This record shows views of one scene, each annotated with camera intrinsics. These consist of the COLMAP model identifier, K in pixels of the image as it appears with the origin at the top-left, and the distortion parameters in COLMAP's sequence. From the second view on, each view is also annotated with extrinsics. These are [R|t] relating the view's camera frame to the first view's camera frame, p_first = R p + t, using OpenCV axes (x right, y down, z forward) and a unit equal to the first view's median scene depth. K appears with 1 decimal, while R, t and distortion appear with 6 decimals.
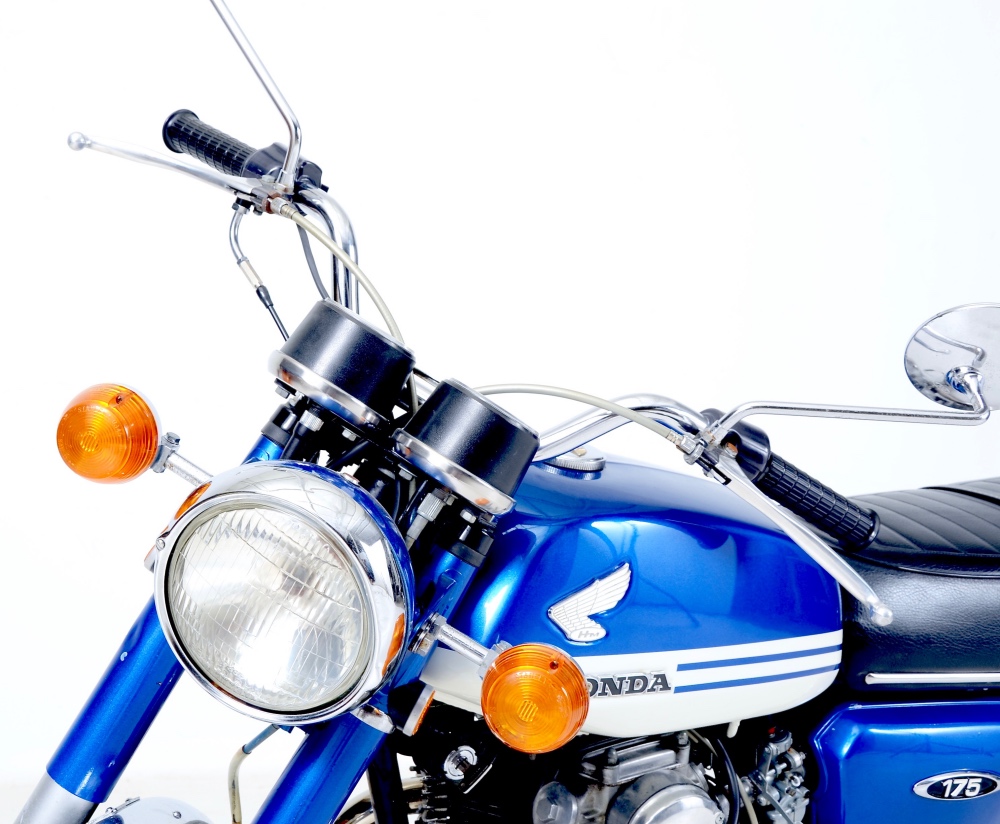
lens RADIAL K [[1434.1, 0, 374.6], [0, 1434.1, 423.2], [0, 0, 1]] dist [0.126197, 0.000000]
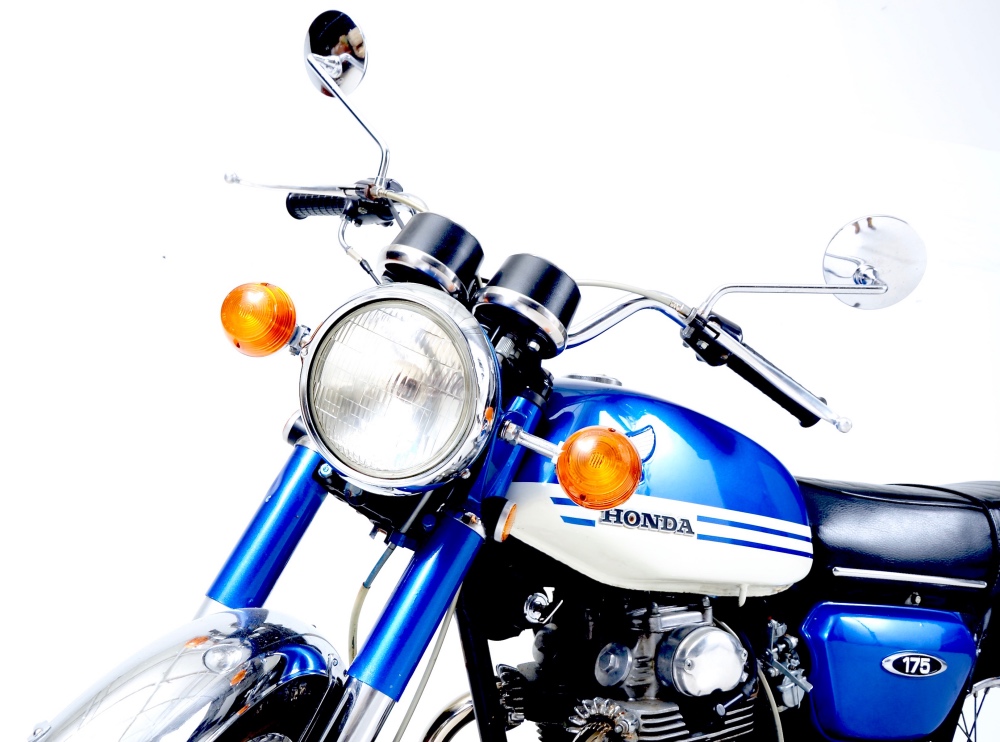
lens RADIAL K [[1063.6, 0, 458.7], [0, 1063.6, 387.2], [0, 0, 1]] dist [-0.009265, 0.000000]
pose [[0.996664, -0.043965, 0.068754, -0.058665], [0.065029, 0.936867, -0.343587, 0.347005], [-0.049308, 0.346912, 0.936601, 0.076604]]
